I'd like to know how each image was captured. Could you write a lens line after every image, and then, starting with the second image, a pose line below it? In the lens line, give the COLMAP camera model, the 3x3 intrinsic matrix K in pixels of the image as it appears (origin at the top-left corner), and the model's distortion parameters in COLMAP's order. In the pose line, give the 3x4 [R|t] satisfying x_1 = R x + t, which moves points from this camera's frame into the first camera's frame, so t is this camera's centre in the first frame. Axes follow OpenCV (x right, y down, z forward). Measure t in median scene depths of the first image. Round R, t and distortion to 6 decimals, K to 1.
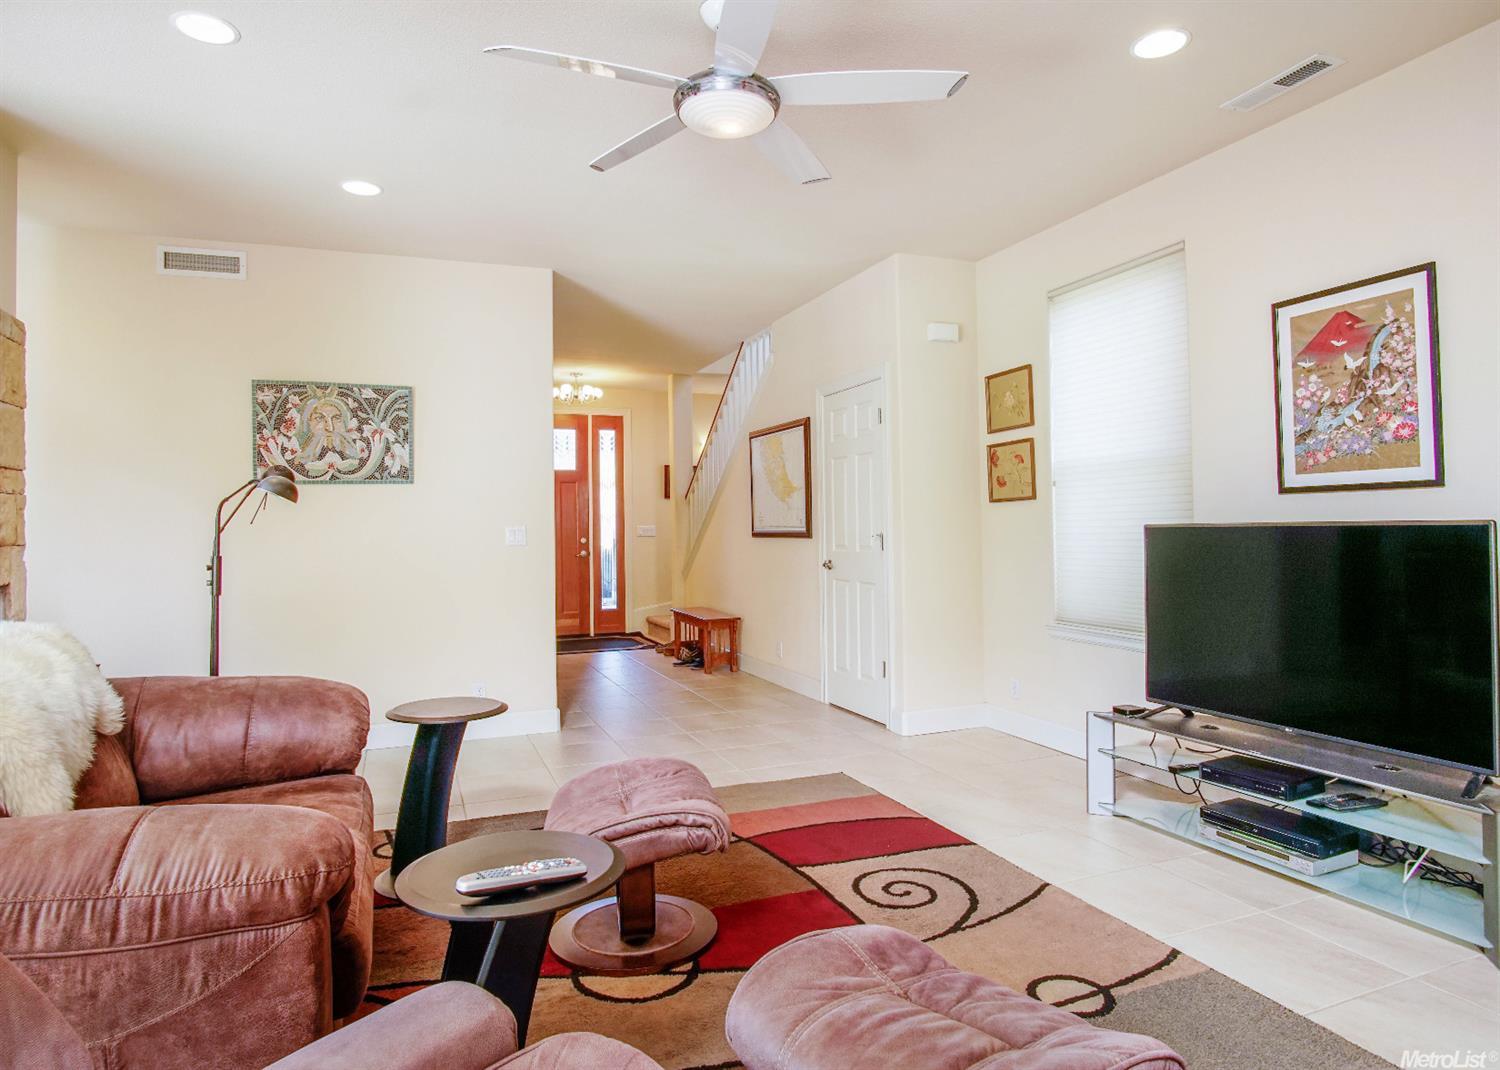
lens RADIAL K [[858.2, 0, 742.5], [0, 858.2, 532.2], [0, 0, 1]] dist [-0.024249, 0.002617]
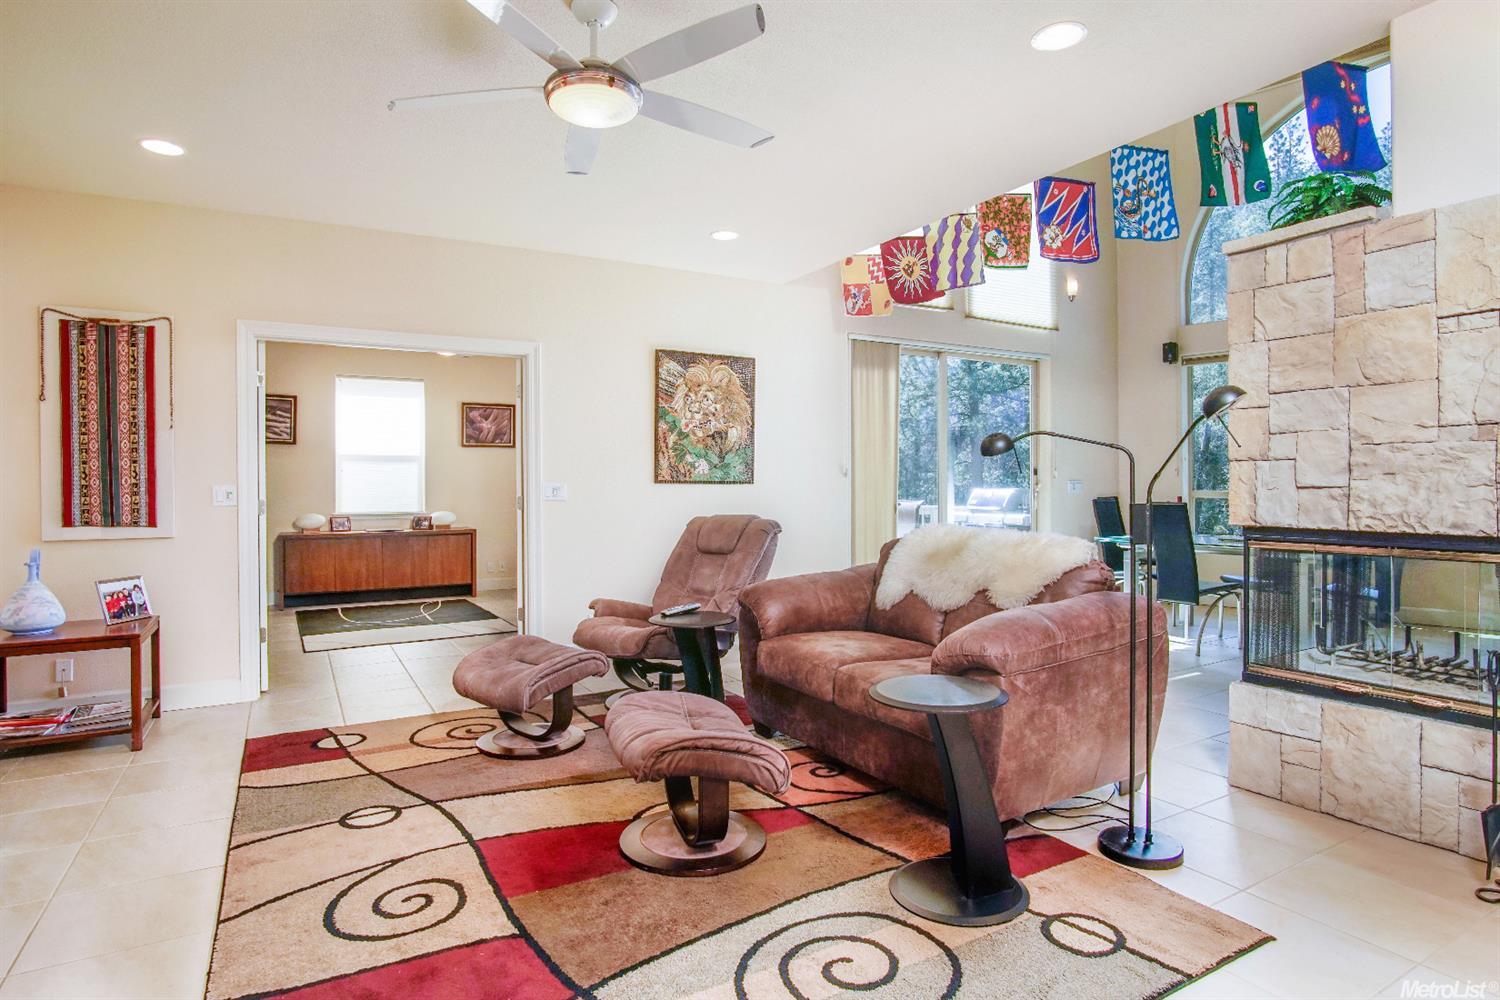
lens RADIAL K [[808.2, 0, 740.3], [0, 808.2, 485.1], [0, 0, 1]] dist [-0.018800, 0.001426]
pose [[-0.989782, 0.015440, -0.141753, -0.042398], [0.015825, 0.999874, -0.001586, -0.008055], [0.141710, -0.003813, -0.989901, 1.931152]]
